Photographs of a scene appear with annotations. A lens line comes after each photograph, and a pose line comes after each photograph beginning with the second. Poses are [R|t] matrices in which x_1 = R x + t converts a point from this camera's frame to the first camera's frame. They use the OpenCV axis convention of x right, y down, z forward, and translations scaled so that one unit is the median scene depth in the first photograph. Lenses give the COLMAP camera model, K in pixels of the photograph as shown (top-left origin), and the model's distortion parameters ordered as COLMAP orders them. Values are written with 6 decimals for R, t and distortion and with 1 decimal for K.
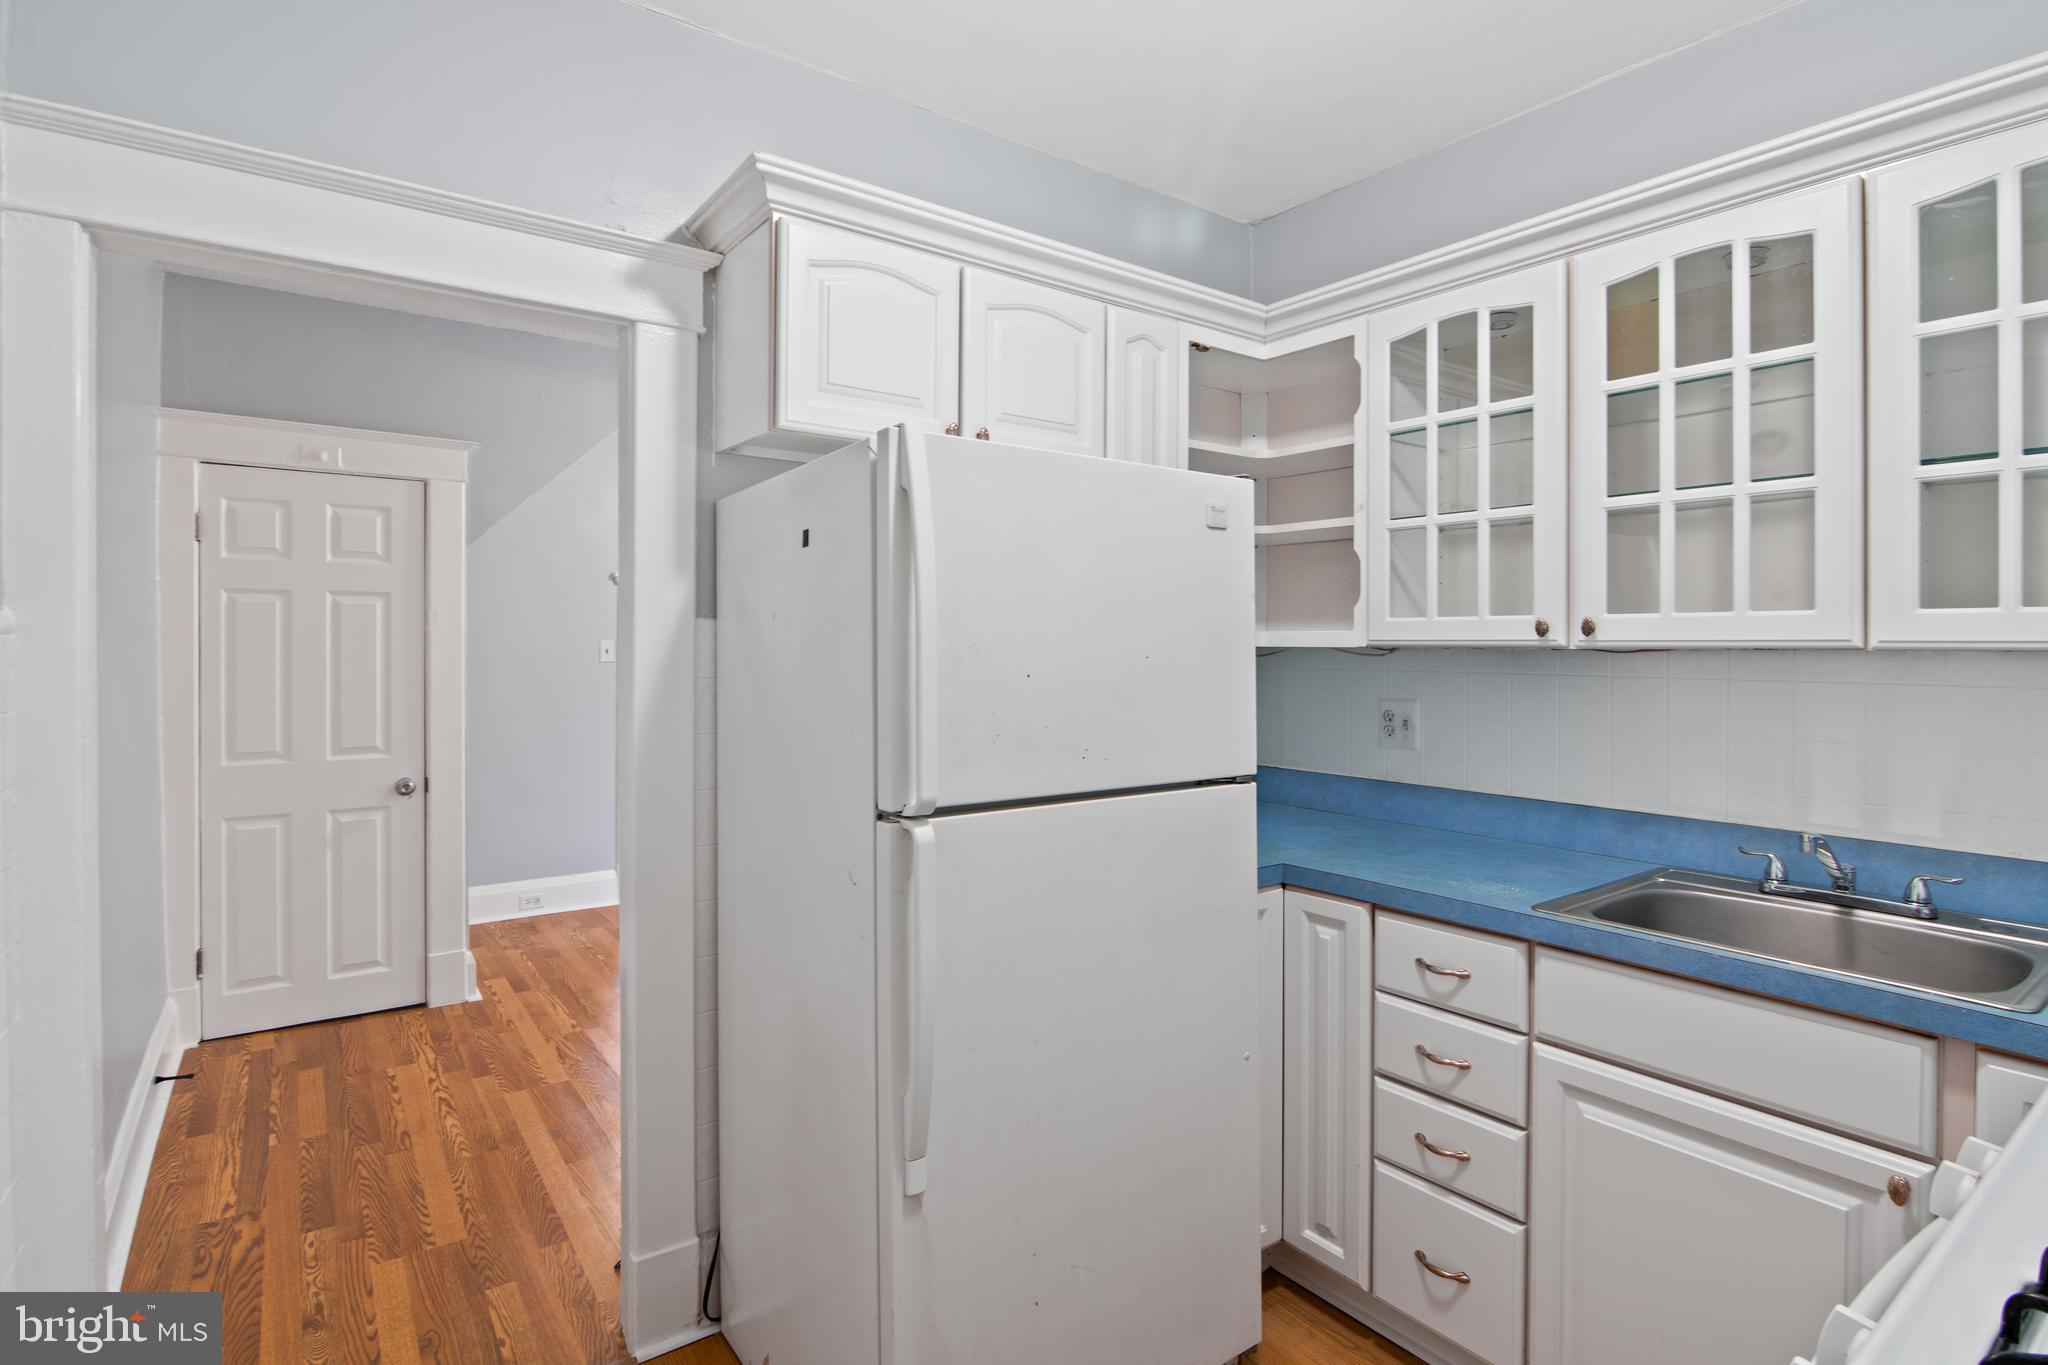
lens RADIAL K [[1011.4, 0, 1031.5], [0, 1011.4, 646.5], [0, 0, 1]] dist [-0.000681, -0.009077]
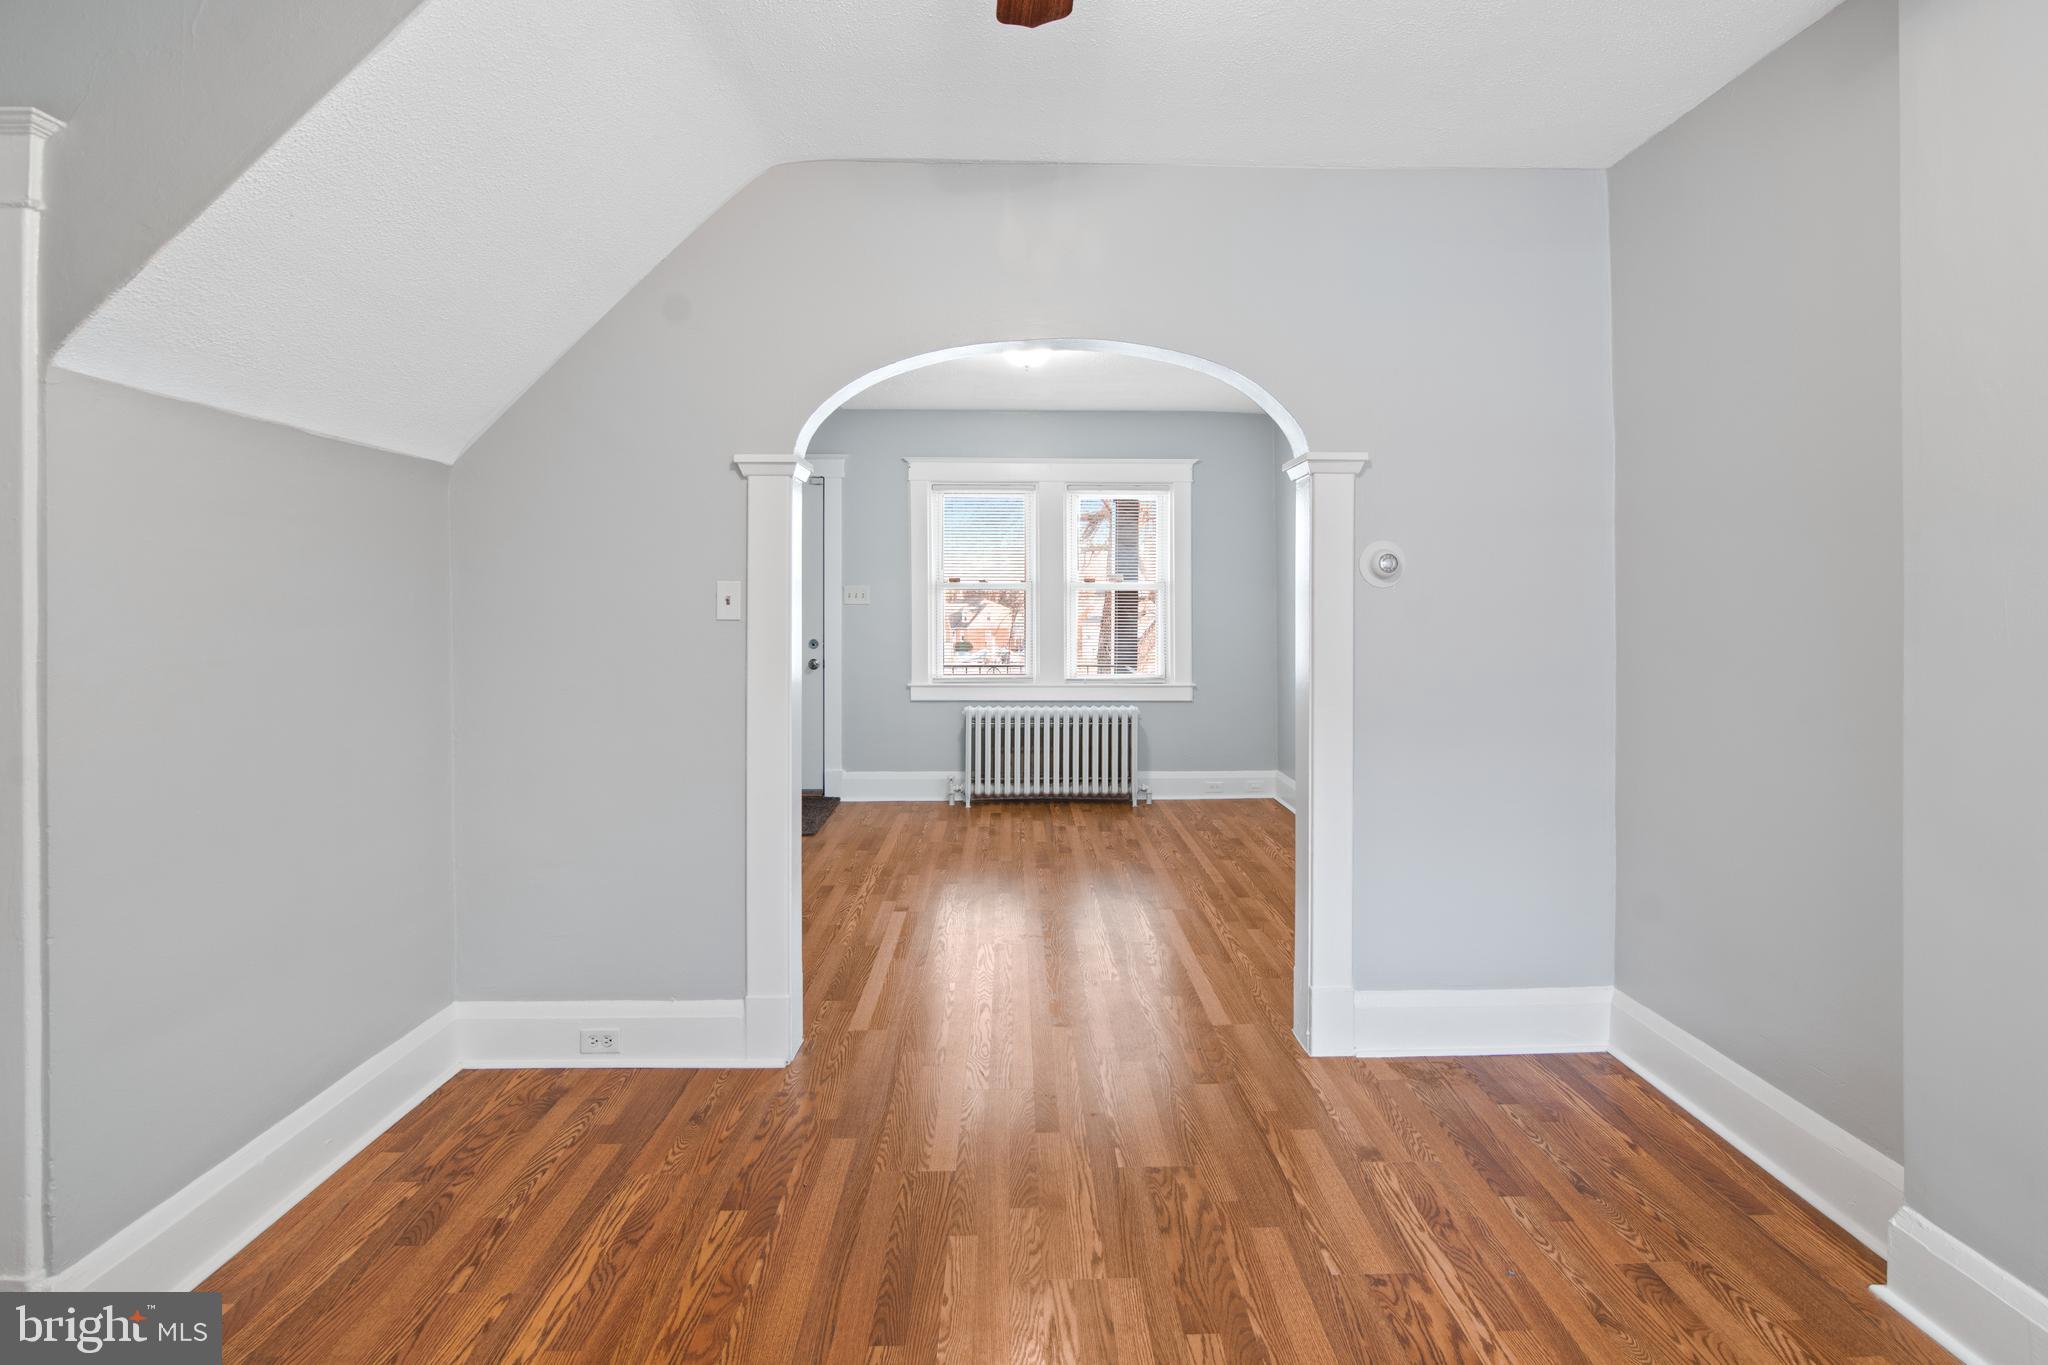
lens RADIAL K [[1015.5, 0, 1031.9], [0, 1015.5, 611.9], [0, 0, 1]] dist [-0.009802, -0.001089]
pose [[0.817570, 0.000948, -0.575828, 0.042703], [0.002883, 0.999979, 0.005740, 0.011726], [0.575822, -0.006352, 0.817550, 0.930240]]
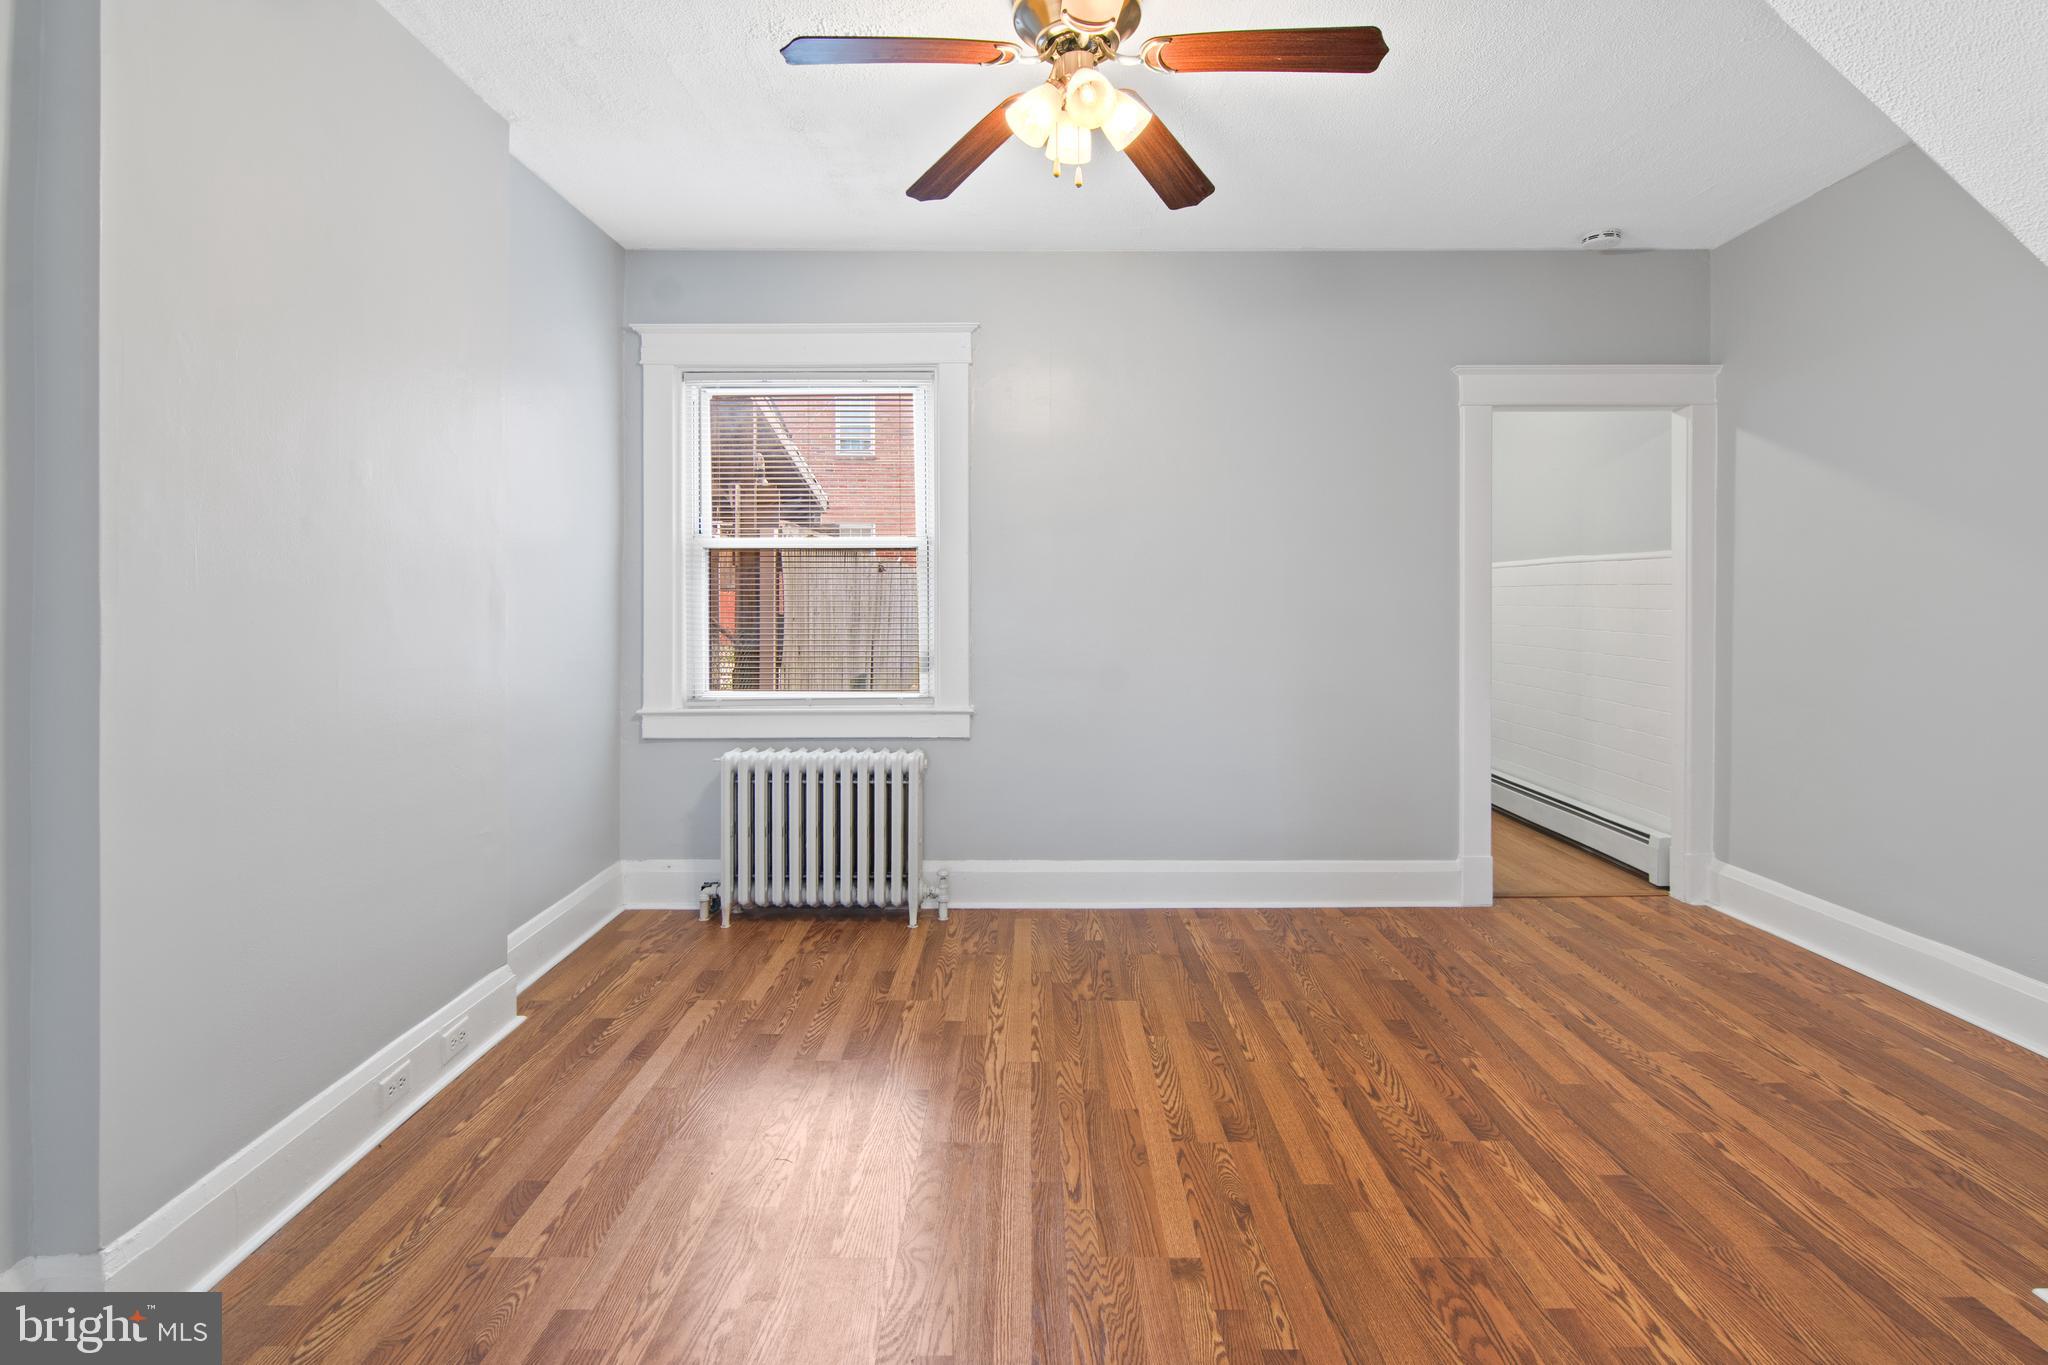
lens RADIAL K [[1032.3, 0, 1021.2], [0, 1032.3, 597.3], [0, 0, 1]] dist [0.003122, -0.000068]
pose [[-0.802473, -0.004362, 0.596673, -0.471753], [0.000516, 0.999968, 0.008003, 0.030066], [-0.596688, 0.006730, -0.802445, 1.716715]]
